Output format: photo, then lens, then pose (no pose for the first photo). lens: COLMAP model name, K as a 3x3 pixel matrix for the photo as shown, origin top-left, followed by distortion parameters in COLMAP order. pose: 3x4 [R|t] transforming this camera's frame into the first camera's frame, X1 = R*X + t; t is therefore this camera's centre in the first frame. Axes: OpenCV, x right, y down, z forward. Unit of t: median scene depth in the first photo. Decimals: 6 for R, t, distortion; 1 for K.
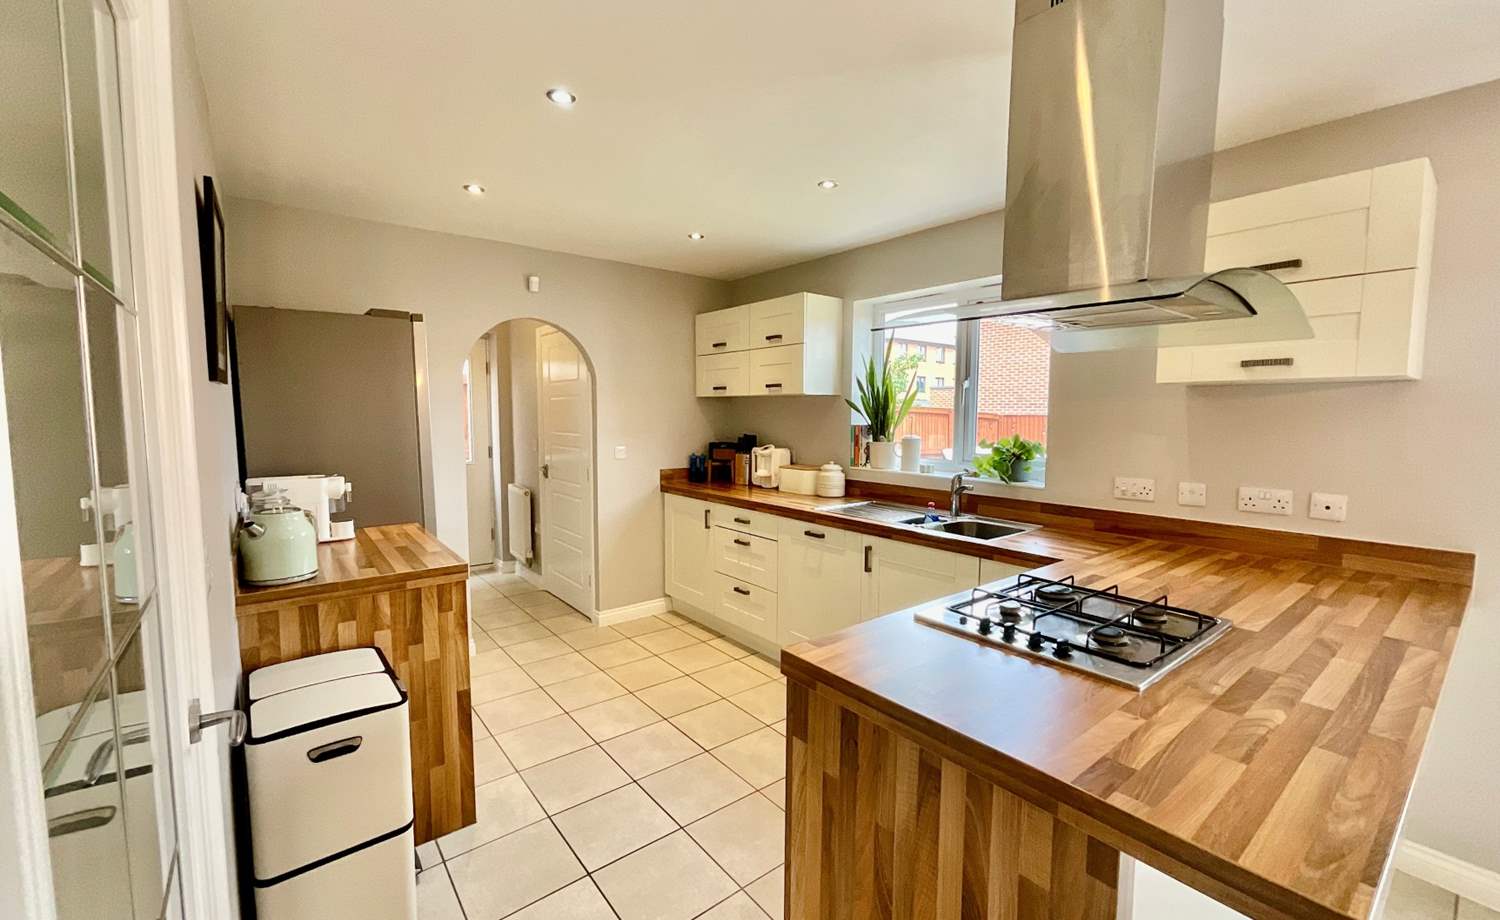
lens RADIAL K [[604.4, 0, 720.2], [0, 604.4, 462.0], [0, 0, 1]] dist [0.000625, 0.000331]
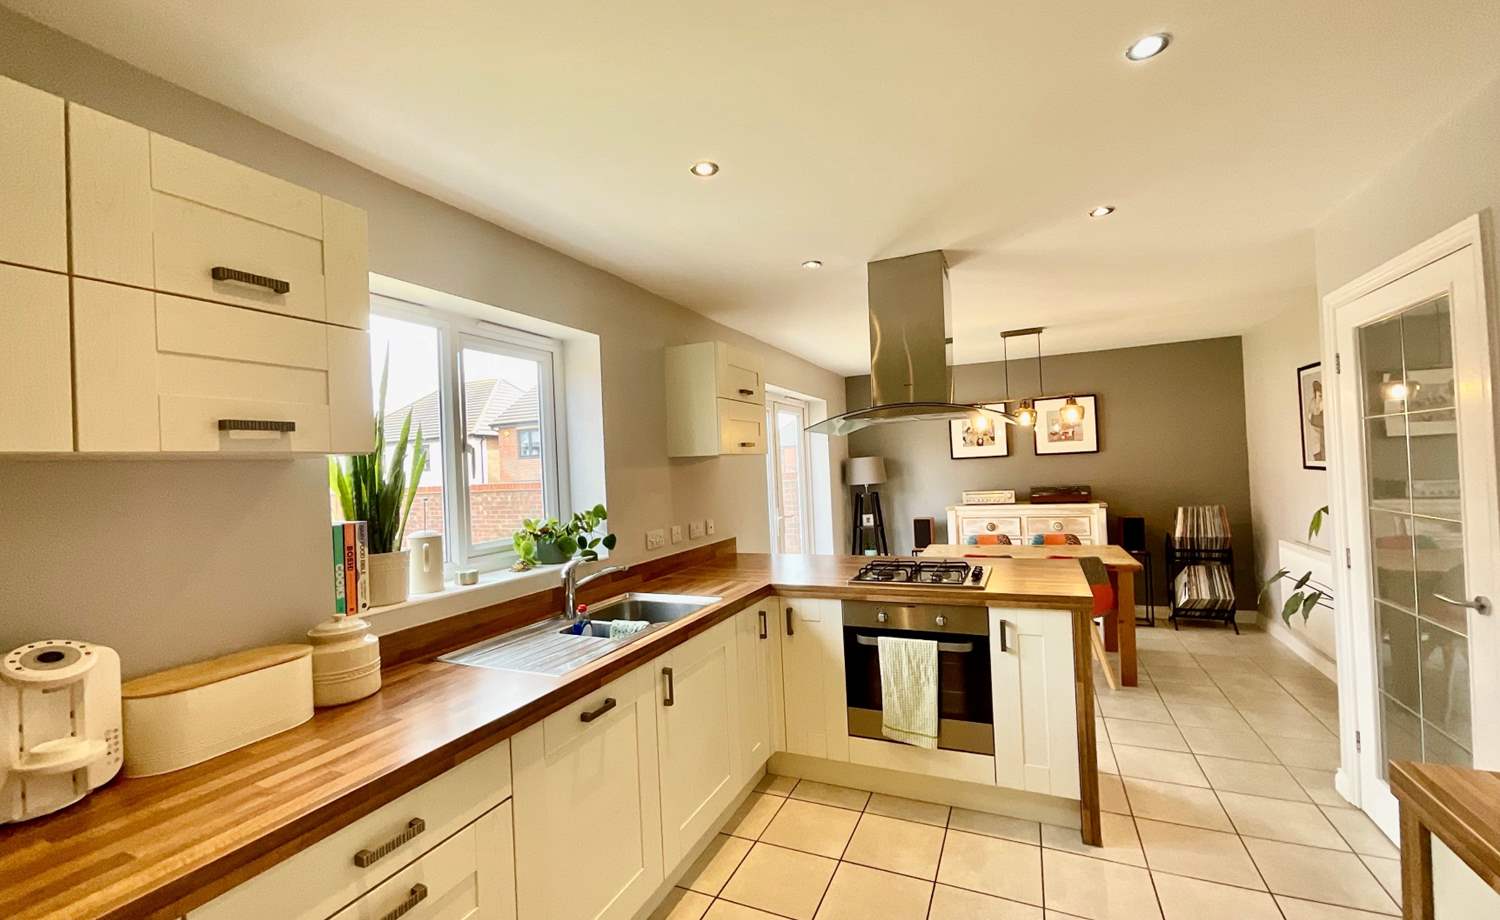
lens RADIAL K [[637.8, 0, 744.9], [0, 637.8, 457.6], [0, 0, 1]] dist [0.000997, -0.001312]
pose [[-0.481205, 0.032401, 0.876009, -0.345156], [0.120003, 0.992344, 0.029215, -0.087974], [-0.868356, 0.119182, -0.481409, 0.946905]]
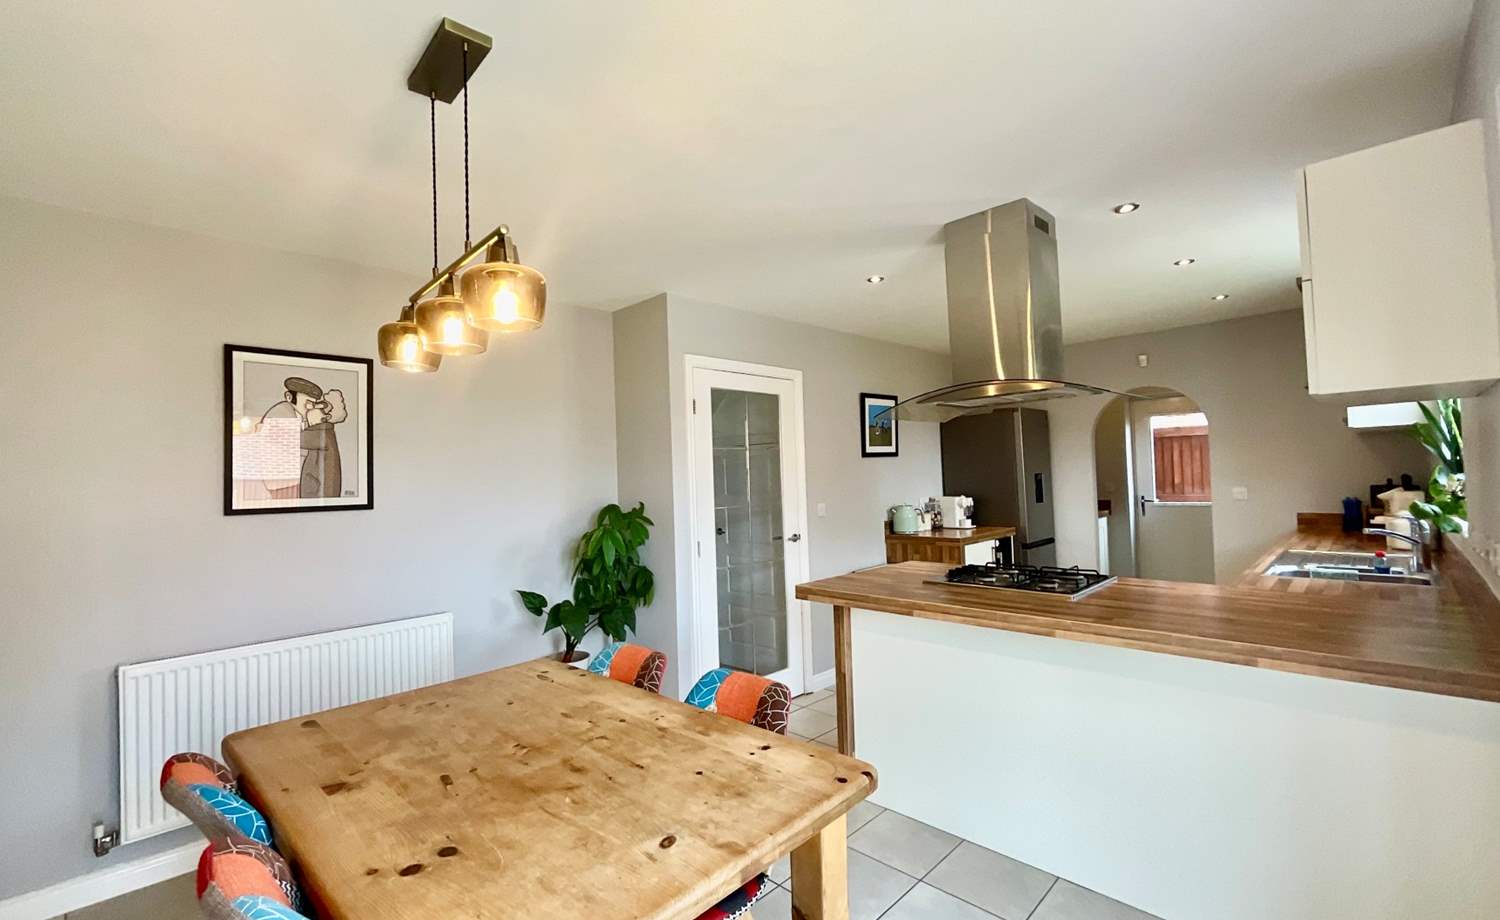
lens RADIAL K [[637.8, 0, 742.8], [0, 637.8, 462.0], [0, 0, 1]] dist [0.000997, -0.001312]
pose [[0.142684, -0.031171, -0.989277, 0.896112], [-0.051884, 0.997894, -0.038926, 0.019731], [0.988407, 0.056882, 0.140766, -0.017879]]
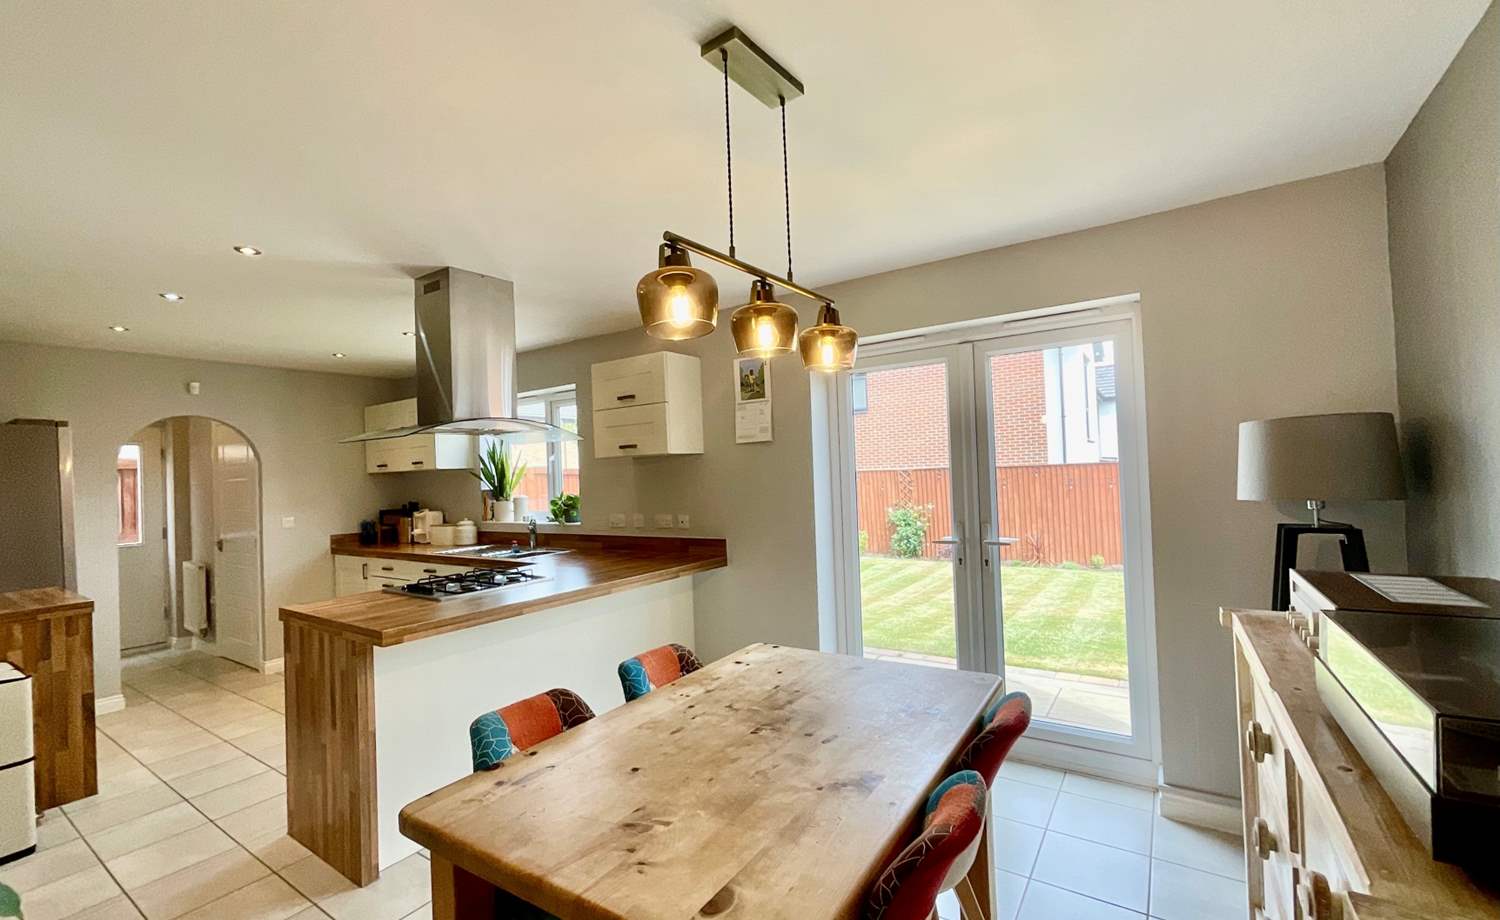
lens RADIAL K [[637.8, 0, 742.7], [0, 637.8, 459.9], [0, 0, 1]] dist [0.000997, -0.001312]
pose [[0.947772, -0.033566, 0.317177, 0.319109], [0.068307, 0.992735, -0.099052, 0.052021], [-0.311548, 0.115544, 0.943180, -0.526289]]
